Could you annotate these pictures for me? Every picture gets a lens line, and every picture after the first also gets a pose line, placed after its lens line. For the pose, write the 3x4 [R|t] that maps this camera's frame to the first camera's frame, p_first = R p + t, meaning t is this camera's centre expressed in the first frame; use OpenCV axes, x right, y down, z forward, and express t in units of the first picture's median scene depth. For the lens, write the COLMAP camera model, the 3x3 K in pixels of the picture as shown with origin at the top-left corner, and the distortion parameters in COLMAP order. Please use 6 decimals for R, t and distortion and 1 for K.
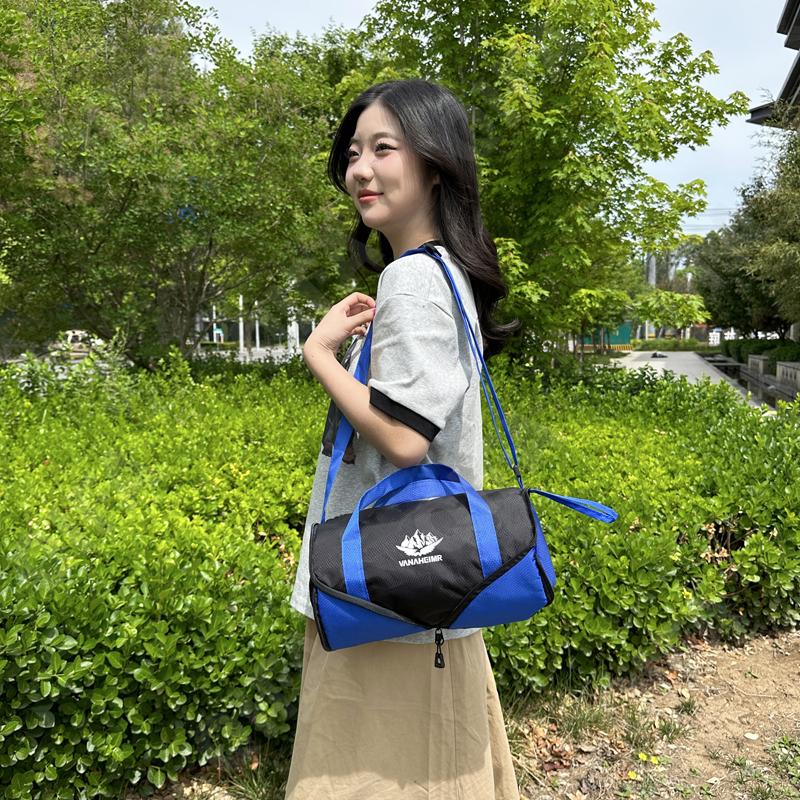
lens RADIAL K [[706.4, 0, 401.5], [0, 706.4, 391.6], [0, 0, 1]] dist [0.013718, -0.026756]
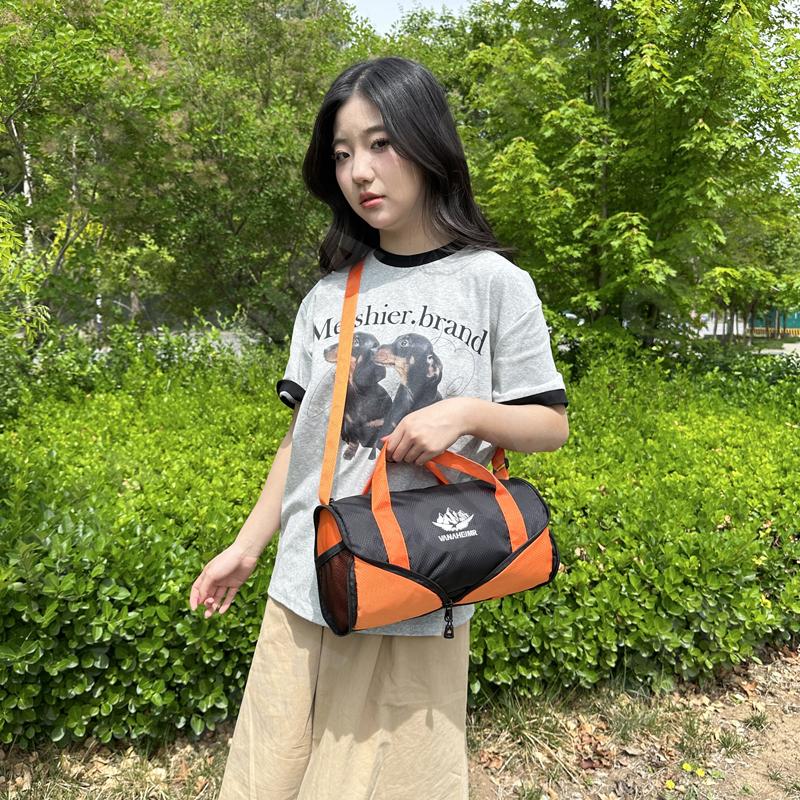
lens RADIAL K [[708.3, 0, 400.0], [0, 708.3, 400.0], [0, 0, 1]] dist [0.002221, -0.012781]
pose [[0.981232, 0.037157, -0.189216, 0.107117], [-0.029475, 0.998629, 0.043254, -0.001784], [0.190563, -0.036865, 0.980982, 0.017016]]
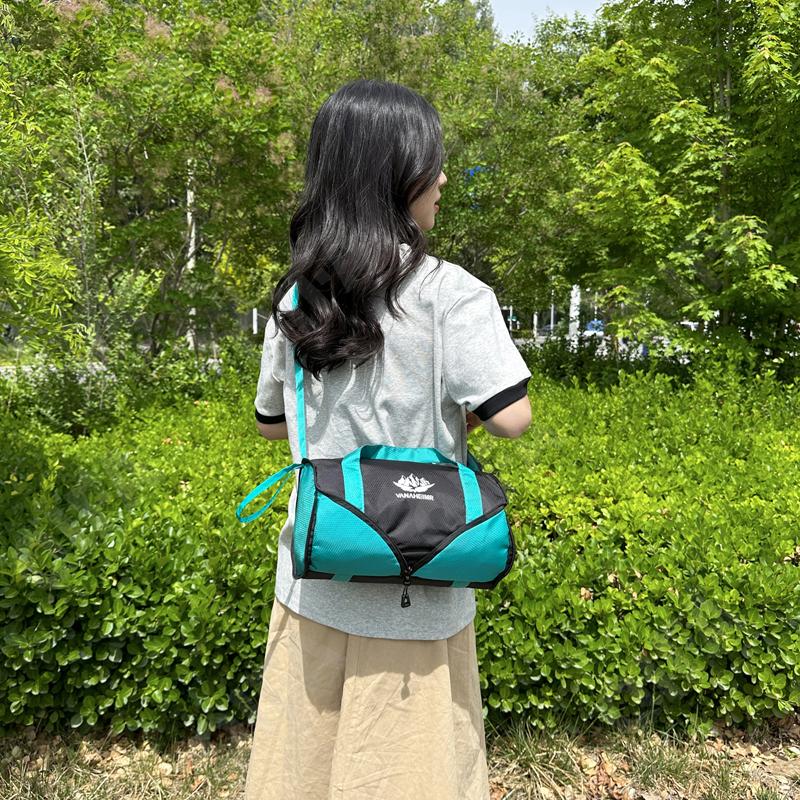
lens RADIAL K [[709.8, 0, 400.9], [0, 709.8, 394.0], [0, 0, 1]] dist [-0.006971, -0.000038]
pose [[0.932163, 0.045375, -0.359184, 0.244128], [-0.038578, 0.998915, 0.026072, -0.009825], [0.359977, -0.010447, 0.932903, 0.062519]]
